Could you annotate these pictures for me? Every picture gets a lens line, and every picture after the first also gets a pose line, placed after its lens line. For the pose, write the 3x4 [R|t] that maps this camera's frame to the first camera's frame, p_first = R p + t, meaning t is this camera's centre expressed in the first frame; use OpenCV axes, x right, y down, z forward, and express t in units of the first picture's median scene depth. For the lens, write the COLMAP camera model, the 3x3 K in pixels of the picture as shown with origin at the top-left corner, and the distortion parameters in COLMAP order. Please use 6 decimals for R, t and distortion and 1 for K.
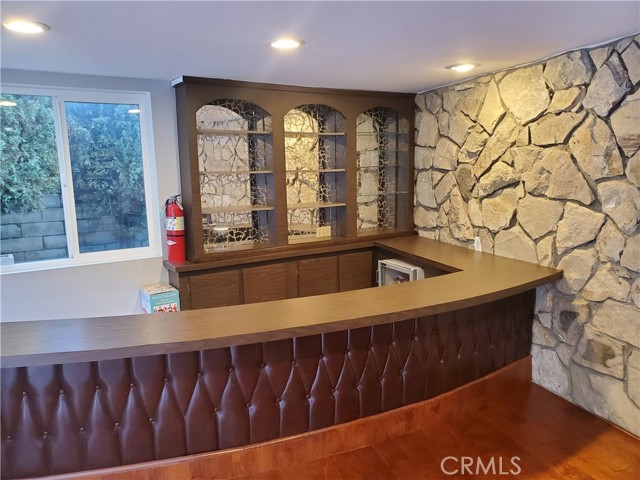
lens RADIAL K [[492.6, 0, 320.0], [0, 492.6, 240.0], [0, 0, 1]] dist [0.040438, -0.070999]
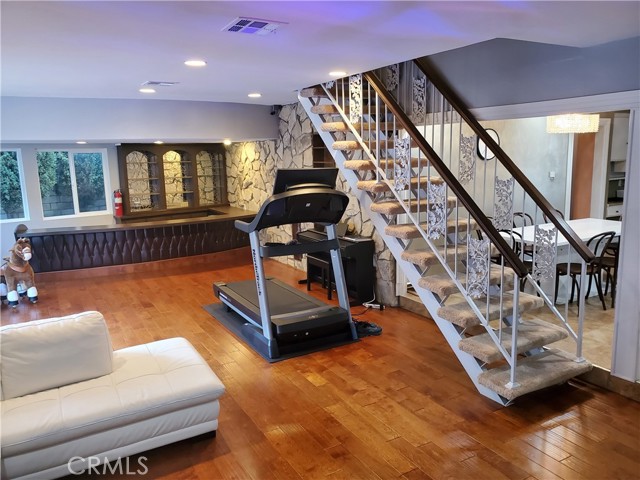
lens RADIAL K [[492.6, 0, 320.0], [0, 492.6, 240.0], [0, 0, 1]] dist [0.040438, -0.070999]
pose [[0.982978, -0.030133, 0.181235, 0.265282], [0.027000, 0.999441, 0.019730, 0.154793], [-0.181728, -0.014501, 0.983242, -1.751905]]
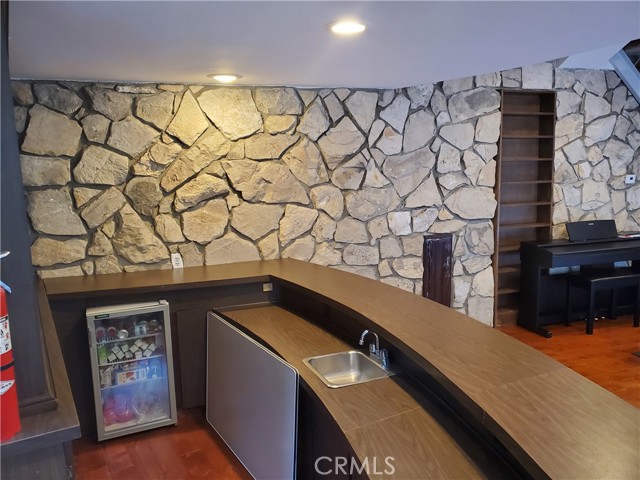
lens RADIAL K [[492.6, 0, 320.0], [0, 492.6, 240.0], [0, 0, 1]] dist [0.040438, -0.070999]
pose [[0.021960, -0.150113, 0.988425, -0.682503], [0.165190, 0.975619, 0.144498, -0.138713], [-0.986017, 0.160104, 0.046222, 0.769744]]
